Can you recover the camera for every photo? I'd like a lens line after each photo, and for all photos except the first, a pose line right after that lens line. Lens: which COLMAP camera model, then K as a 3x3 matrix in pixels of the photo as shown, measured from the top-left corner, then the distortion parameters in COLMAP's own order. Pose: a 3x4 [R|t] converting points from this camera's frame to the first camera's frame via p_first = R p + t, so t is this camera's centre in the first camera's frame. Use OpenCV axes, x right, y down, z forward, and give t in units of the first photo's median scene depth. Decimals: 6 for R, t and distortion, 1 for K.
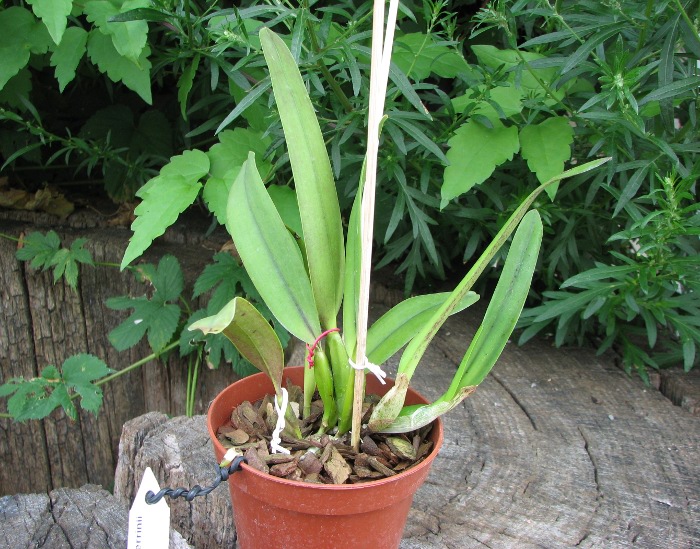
lens RADIAL K [[788.6, 0, 324.0], [0, 788.6, 306.4], [0, 0, 1]] dist [-0.218238, 0.299645]
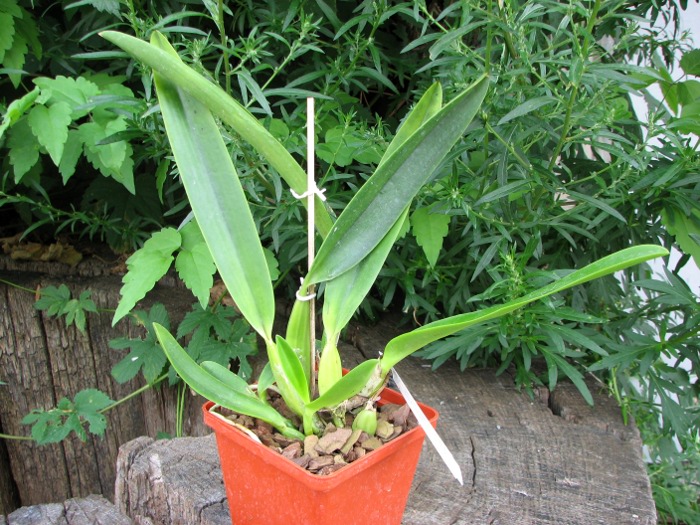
lens RADIAL K [[749.5, 0, 343.0], [0, 749.5, 290.7], [0, 0, 1]] dist [-0.210005, 0.275797]
pose [[0.999187, -0.037100, 0.015763, 0.095193], [0.037419, 0.999090, -0.020455, -0.063329], [-0.014990, 0.021028, 0.999667, -0.220597]]
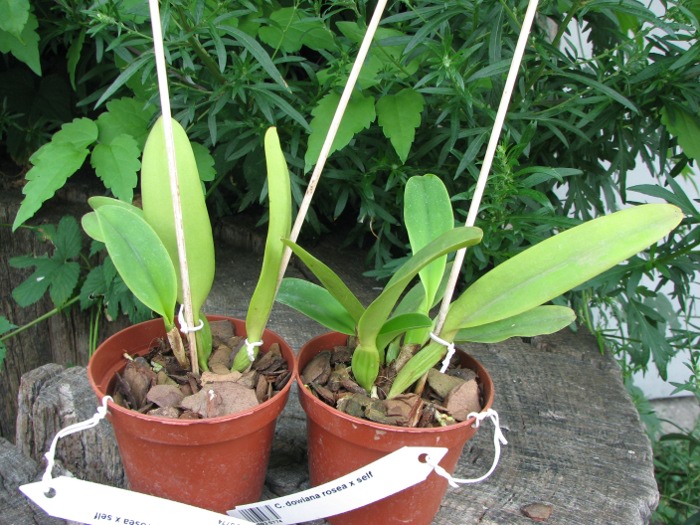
lens RADIAL K [[748.8, 0, 335.6], [0, 748.8, 294.2], [0, 0, 1]] dist [-0.200549, 0.235886]
pose [[0.991973, -0.027770, 0.123366, 0.047283], [0.020824, 0.998143, 0.057241, -0.010161], [-0.124727, -0.054213, 0.990709, -0.049149]]
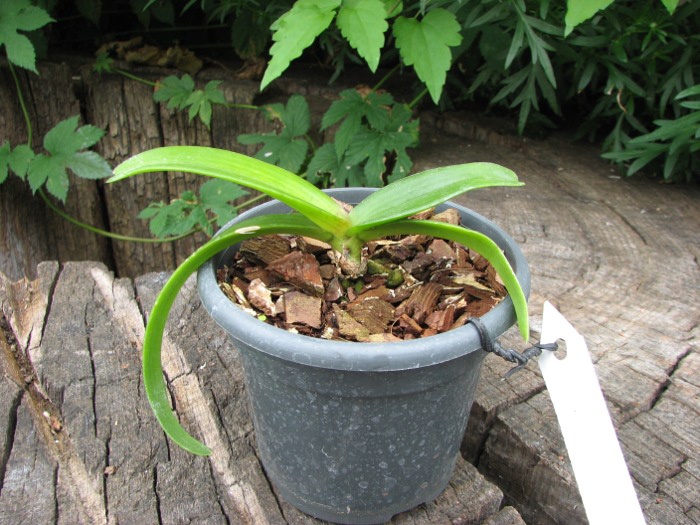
lens RADIAL K [[749.5, 0, 343.0], [0, 749.5, 290.7], [0, 0, 1]] dist [-0.210005, 0.275797]
pose [[0.994621, 0.031546, -0.098664, -0.034335], [-0.019961, 0.993016, 0.116276, 0.101478], [0.101643, -0.113682, 0.988304, -0.029337]]
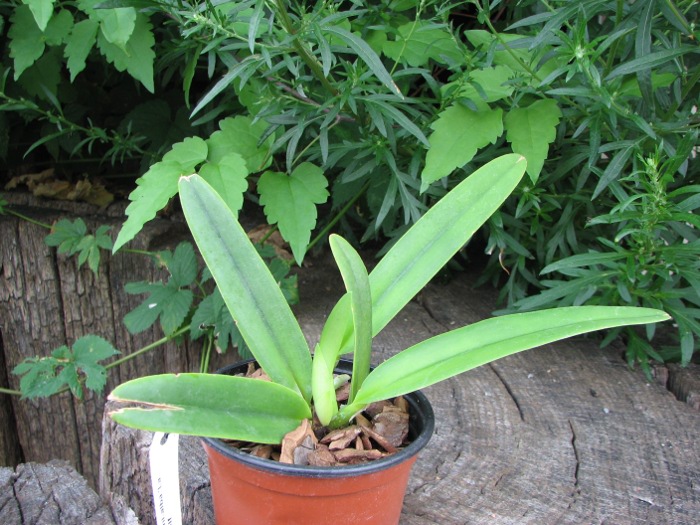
lens RADIAL K [[751.6, 0, 336.3], [0, 751.6, 293.0], [0, 0, 1]] dist [-0.205654, 0.258528]
pose [[0.996577, 0.015087, -0.081286, 0.100282], [-0.016050, 0.999808, -0.011204, 0.011370], [0.081101, 0.012470, 0.996628, 0.048488]]
